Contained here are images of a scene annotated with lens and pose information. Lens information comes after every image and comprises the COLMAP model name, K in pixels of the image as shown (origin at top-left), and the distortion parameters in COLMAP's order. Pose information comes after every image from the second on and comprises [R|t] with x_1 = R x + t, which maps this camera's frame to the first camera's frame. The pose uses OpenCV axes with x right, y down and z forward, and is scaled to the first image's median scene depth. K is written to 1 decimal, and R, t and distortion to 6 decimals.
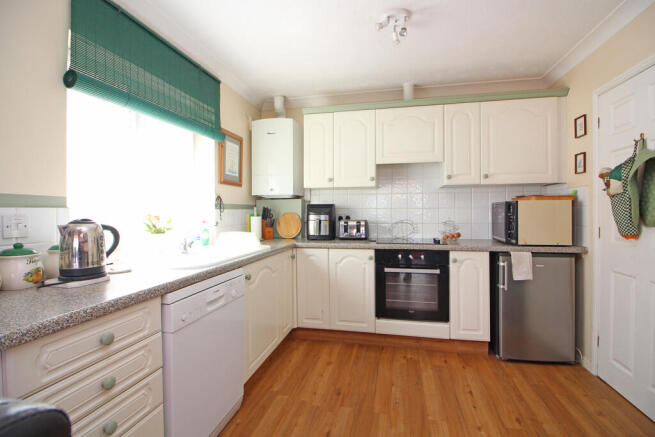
lens RADIAL K [[304.1, 0, 333.1], [0, 304.1, 213.8], [0, 0, 1]] dist [-0.000107, -0.002417]
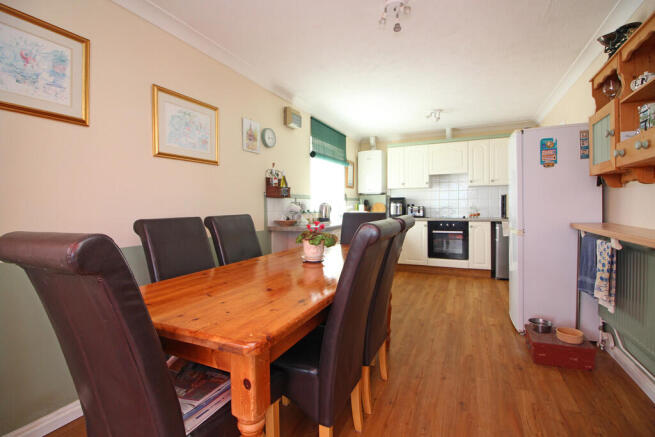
lens RADIAL K [[304.1, 0, 330.4], [0, 304.1, 215.5], [0, 0, 1]] dist [-0.000107, -0.002417]
pose [[0.975859, 0.000645, -0.218401, -0.038646], [0.004073, 0.999768, 0.021152, 0.039328], [0.218364, -0.021531, 0.975630, -0.960558]]
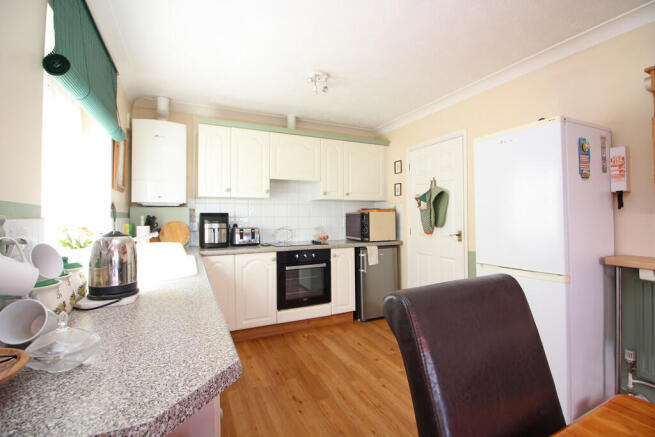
lens RADIAL K [[304.1, 0, 332.2], [0, 304.1, 213.5], [0, 0, 1]] dist [-0.000107, -0.002417]
pose [[0.792390, 0.006436, 0.609980, -0.408492], [0.008017, 0.999748, -0.020964, -0.005492], [-0.609962, 0.021502, 0.792139, -0.066555]]
